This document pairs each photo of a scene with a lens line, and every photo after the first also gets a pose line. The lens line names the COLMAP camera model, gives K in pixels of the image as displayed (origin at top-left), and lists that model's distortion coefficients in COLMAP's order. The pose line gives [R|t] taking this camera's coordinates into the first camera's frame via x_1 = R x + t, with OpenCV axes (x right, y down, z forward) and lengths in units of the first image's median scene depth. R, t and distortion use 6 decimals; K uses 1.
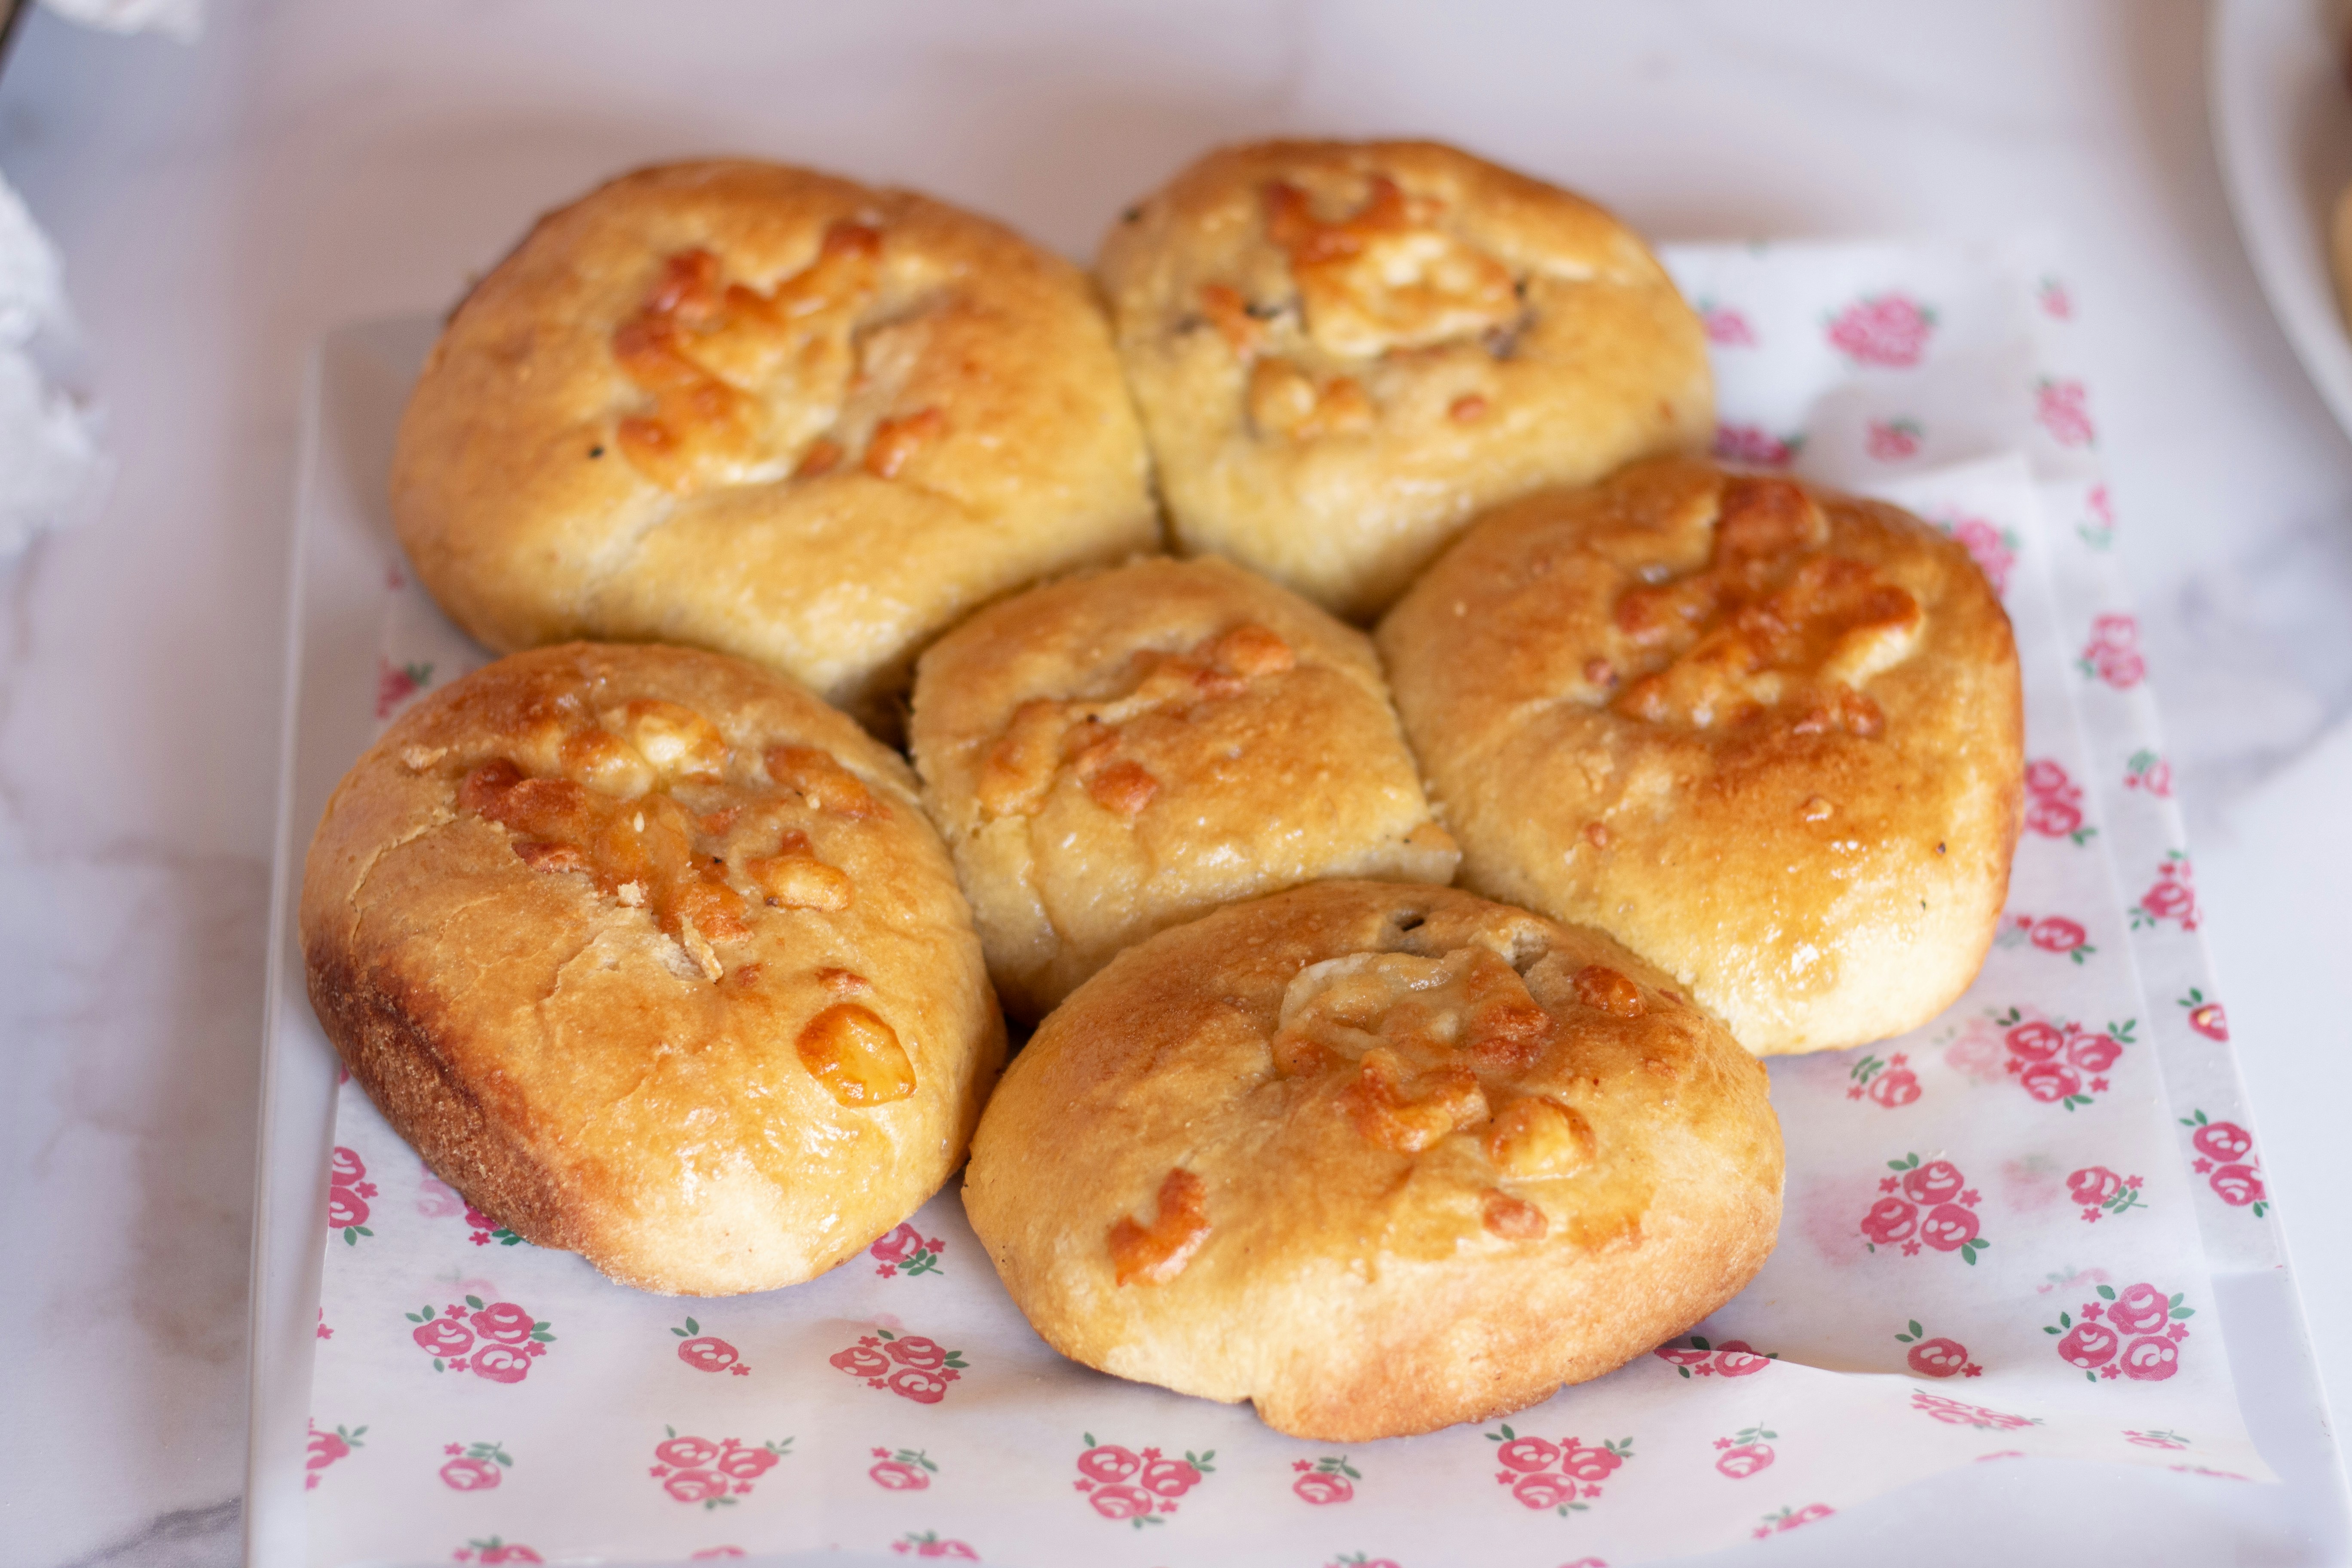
lens RADIAL K [[6079.1, 0, 1175.4], [0, 6079.1, 571.0], [0, 0, 1]] dist [-0.141576, -0.369789]
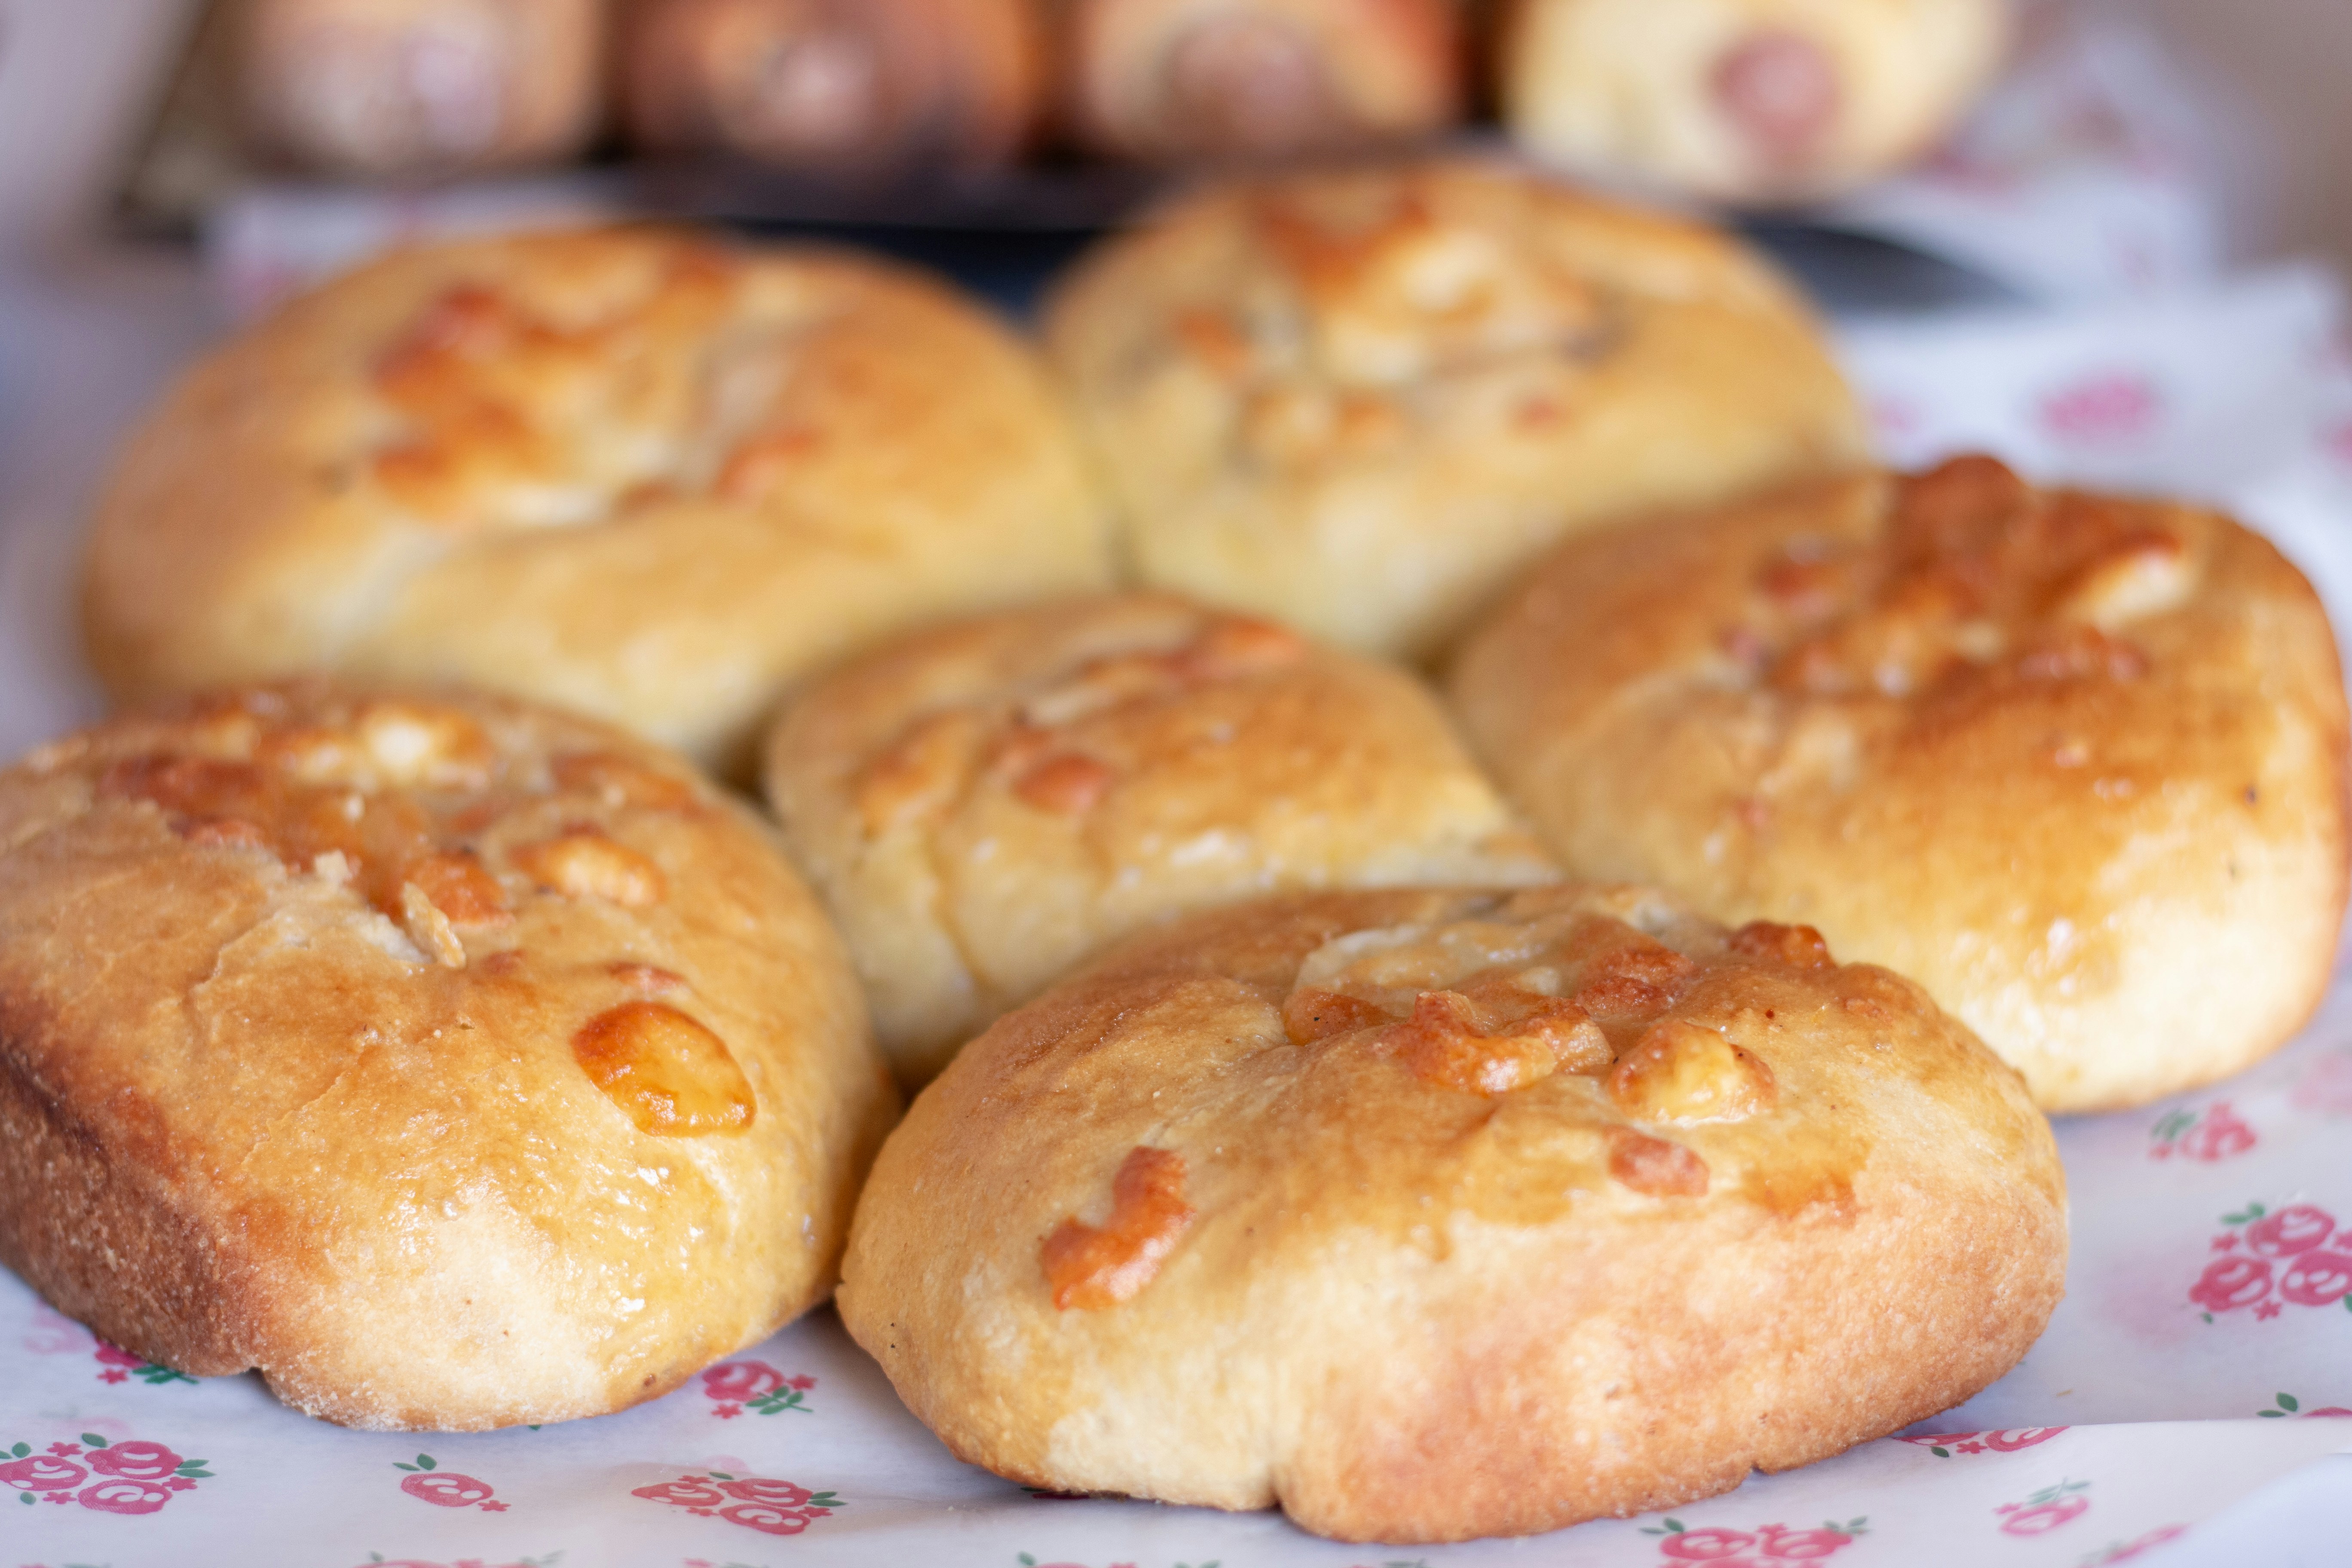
lens RADIAL K [[6079.1, 0, 1175.4], [0, 6079.1, 571.0], [0, 0, 1]] dist [-0.141576, -0.369789]
pose [[0.997986, -0.059952, -0.020724, 0.020846], [0.051249, 0.954577, -0.293523, 0.226875], [0.037380, 0.291870, 0.955727, 0.345337]]
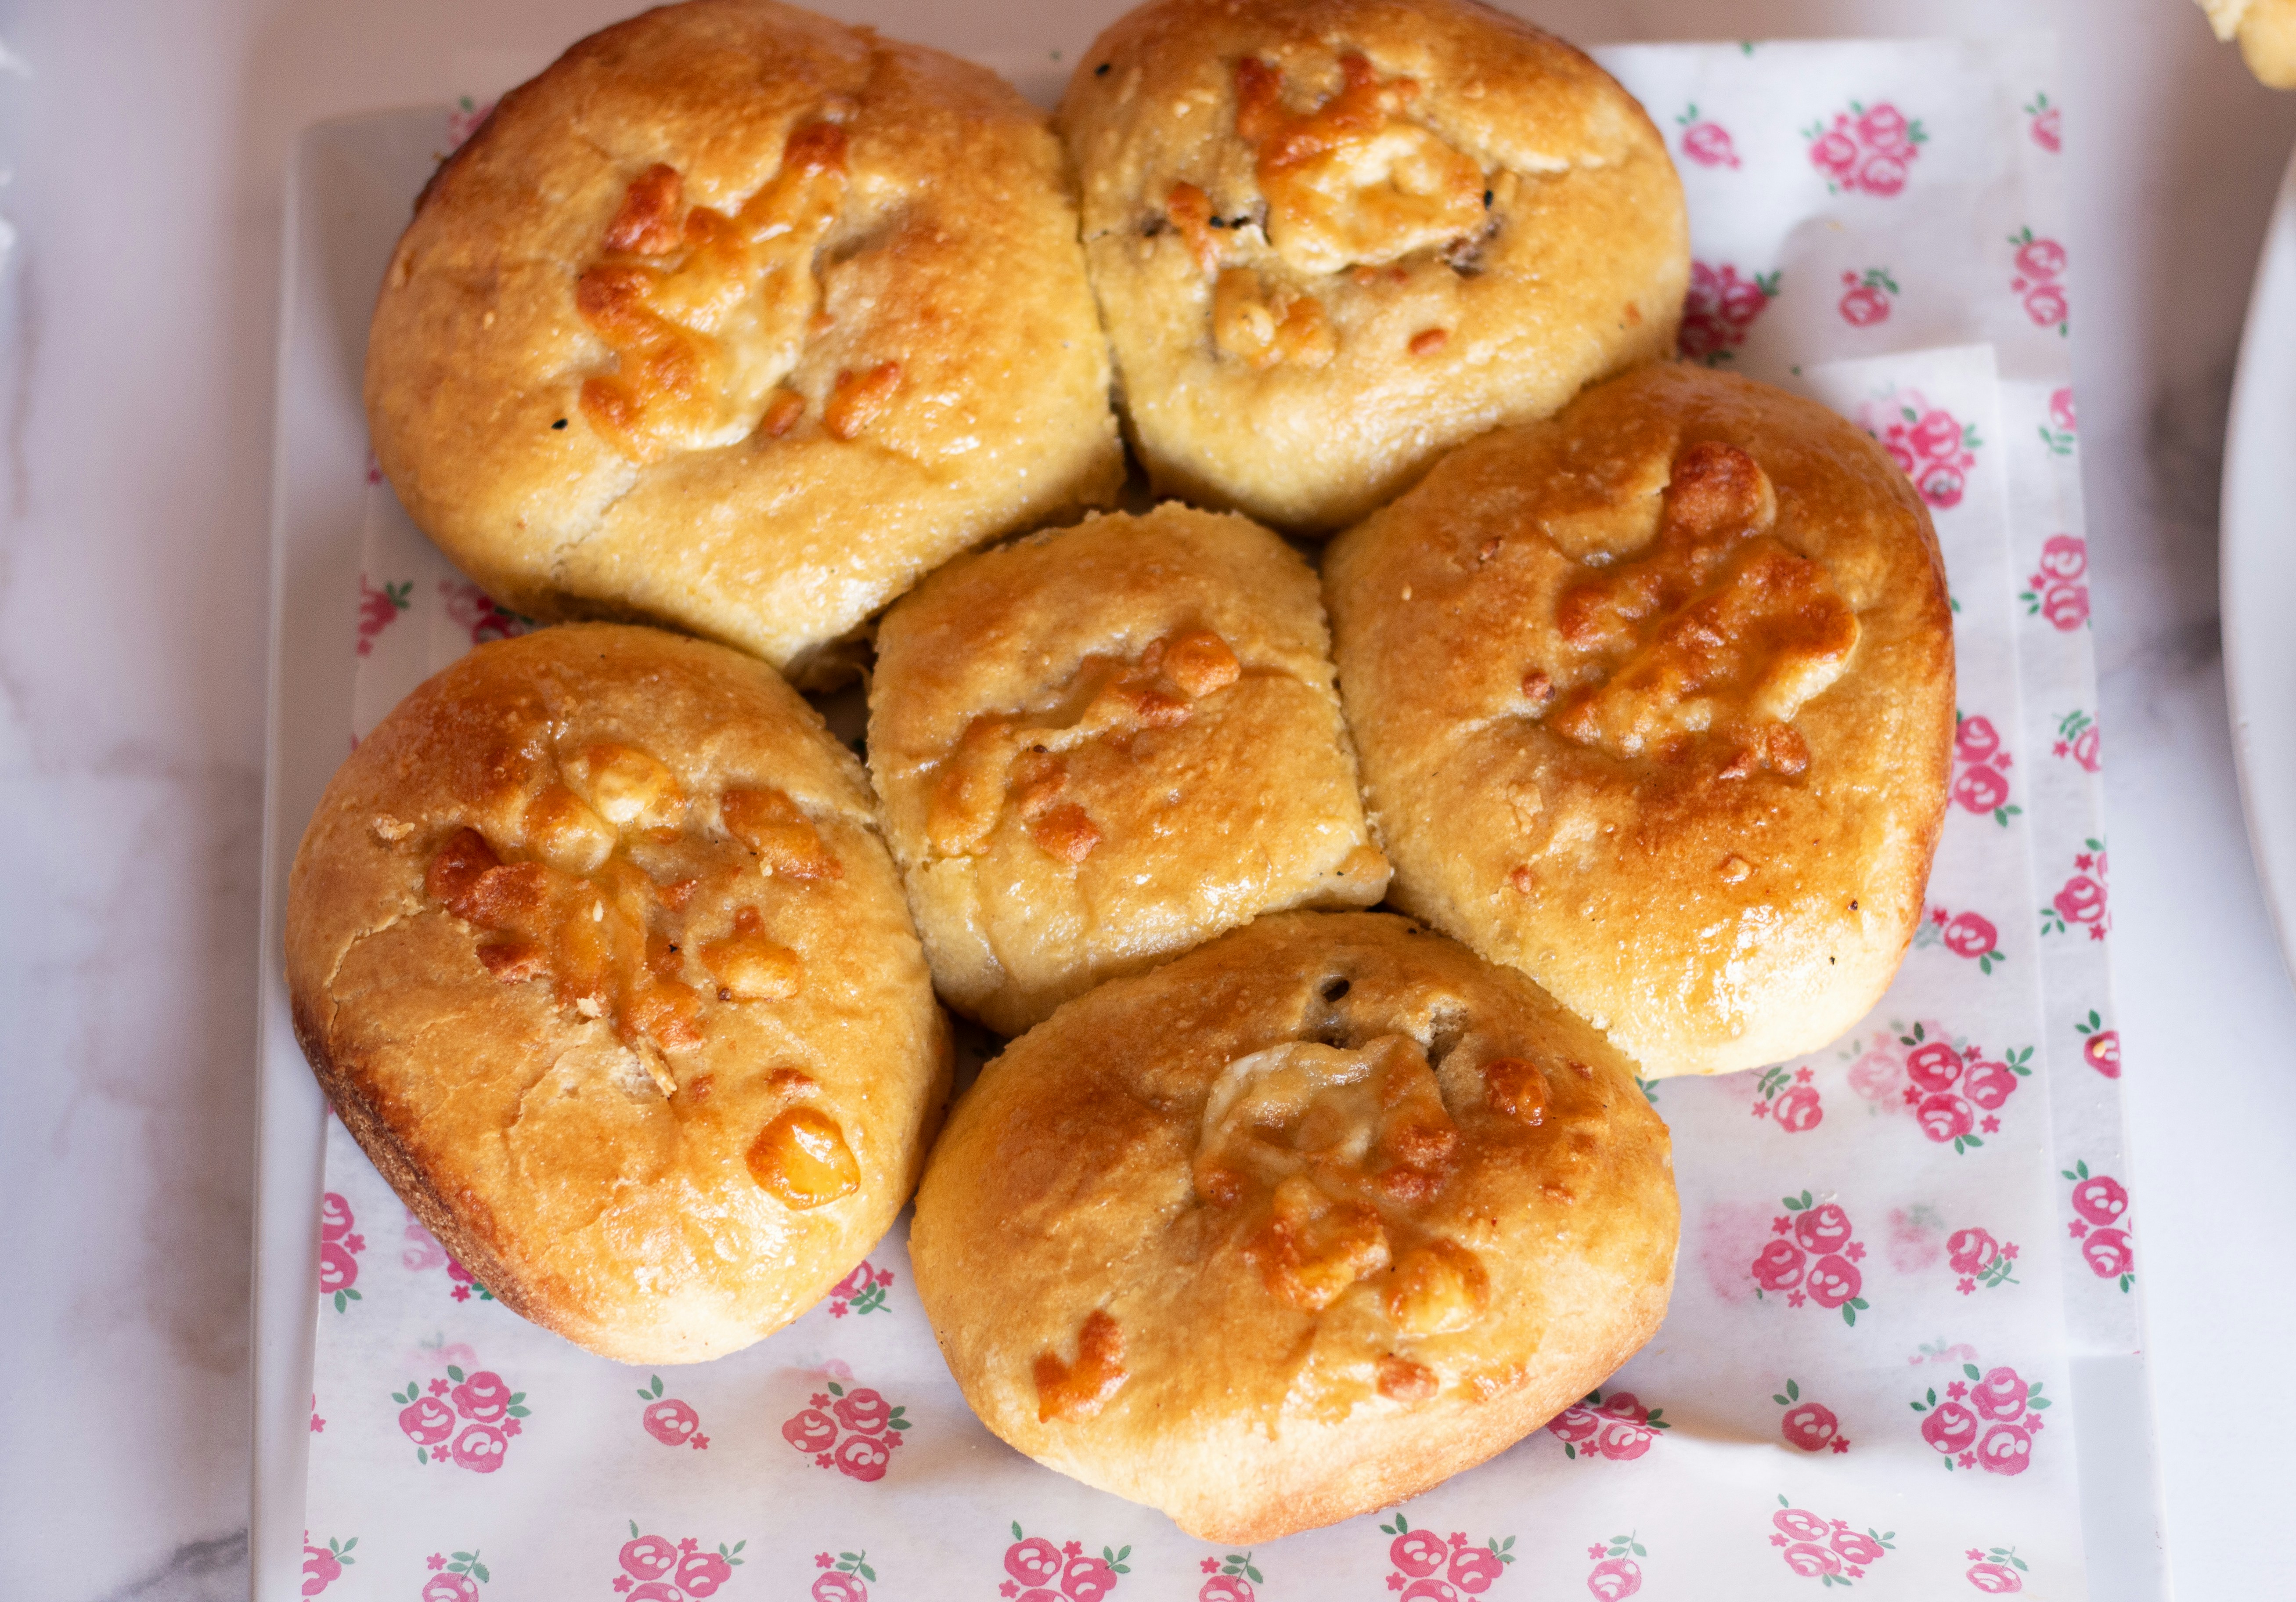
lens RADIAL K [[6223.3, 0, 1089.8], [0, 6223.3, 800.1], [0, 0, 1]] dist [-0.173821, -0.075081]
pose [[0.998557, 0.022772, -0.048641, 0.049263], [-0.000144, 0.906796, 0.421569, -0.437458], [0.053708, -0.420953, 0.905491, 0.040401]]
